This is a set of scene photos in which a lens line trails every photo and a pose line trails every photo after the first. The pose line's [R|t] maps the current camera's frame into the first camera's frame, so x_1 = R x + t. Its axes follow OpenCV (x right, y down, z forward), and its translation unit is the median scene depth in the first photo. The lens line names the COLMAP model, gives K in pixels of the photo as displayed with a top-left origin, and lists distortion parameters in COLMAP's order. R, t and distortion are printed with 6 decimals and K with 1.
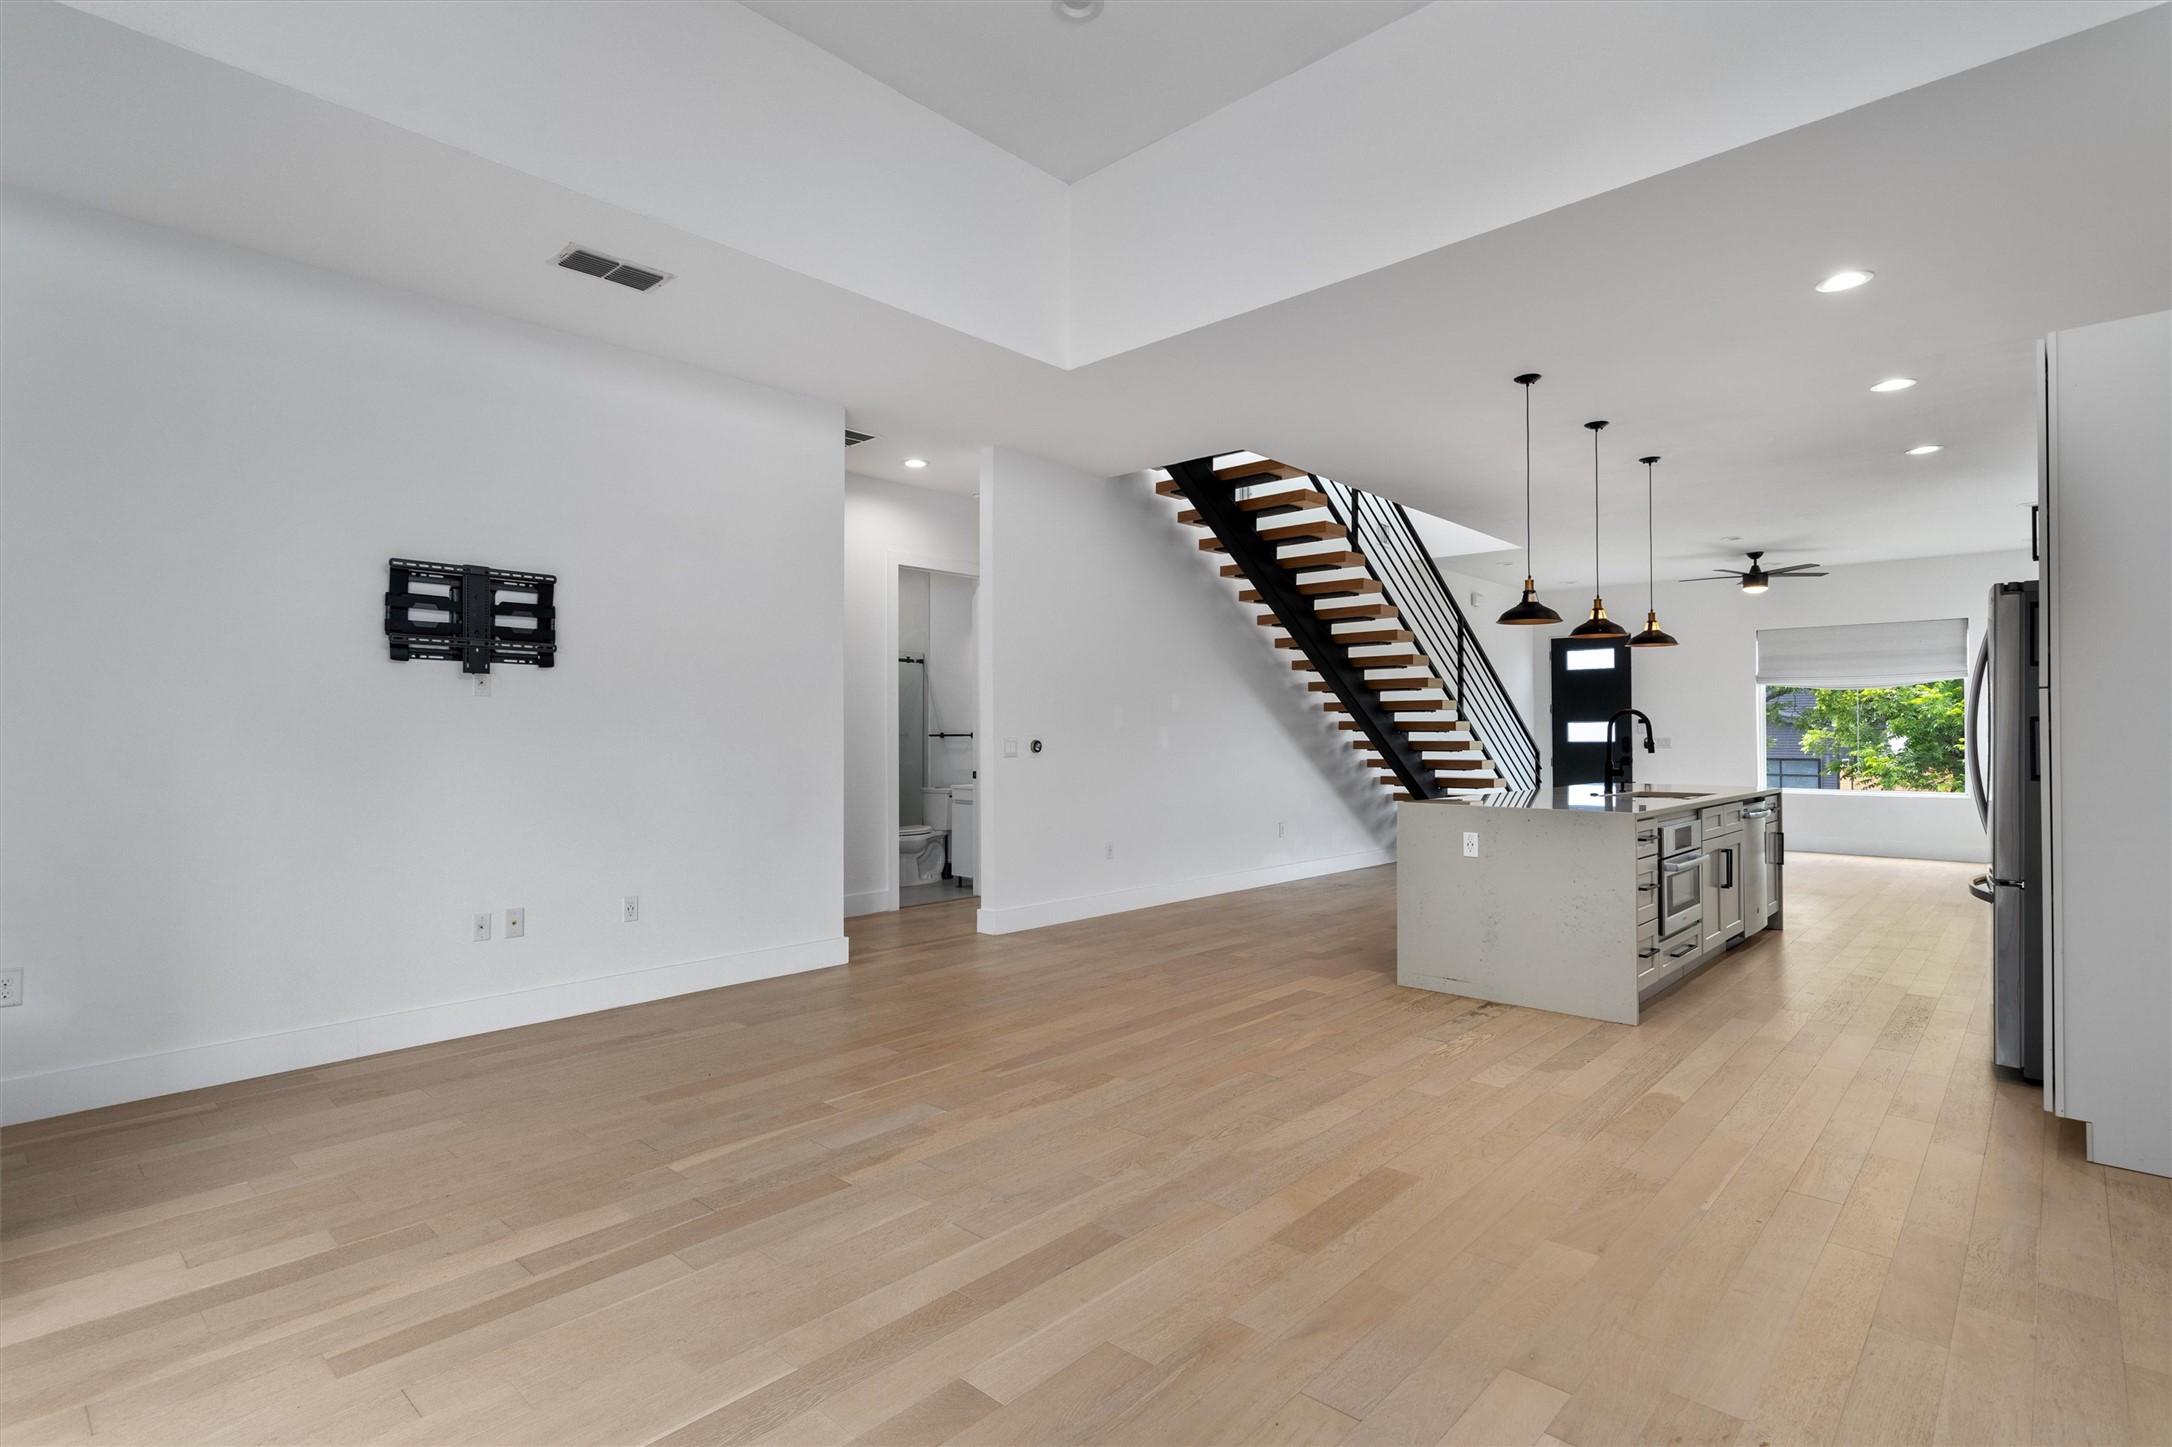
lens RADIAL K [[986.8, 0, 1075.8], [0, 986.8, 725.4], [0, 0, 1]] dist [-0.004661, 0.000606]
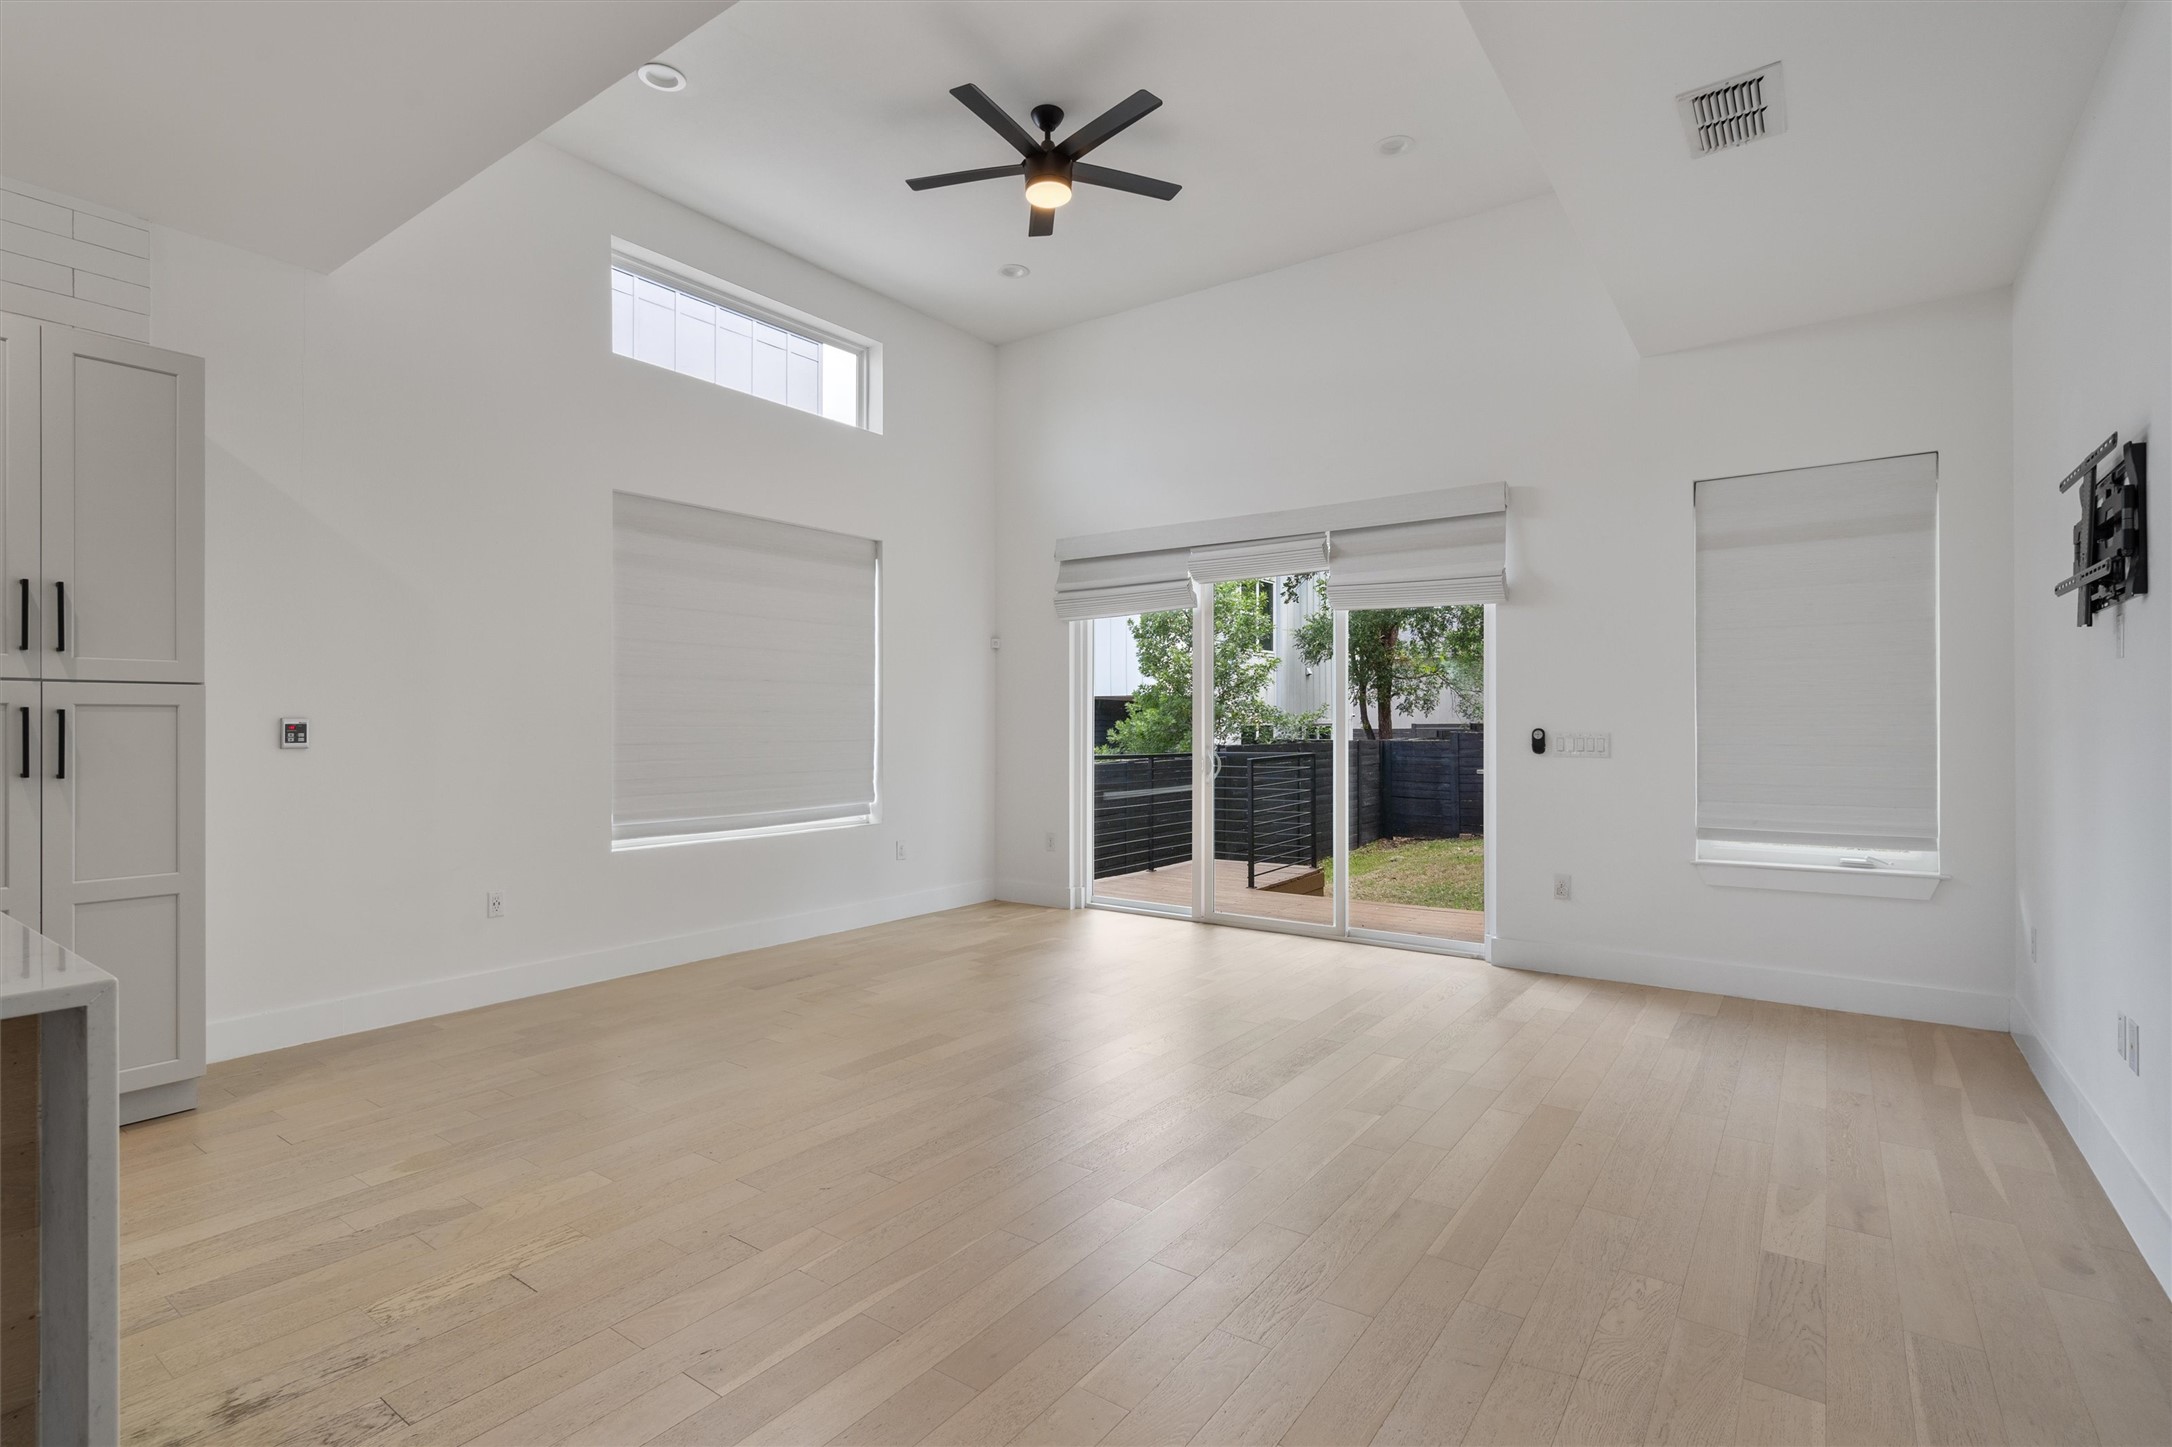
lens RADIAL K [[986.8, 0, 1086.3], [0, 986.8, 729.9], [0, 0, 1]] dist [-0.004661, 0.000606]
pose [[-0.990701, 0.003165, -0.136022, 0.138464], [0.003850, 0.999981, -0.004768, 0.017020], [0.136005, -0.005248, -0.990694, 1.765839]]
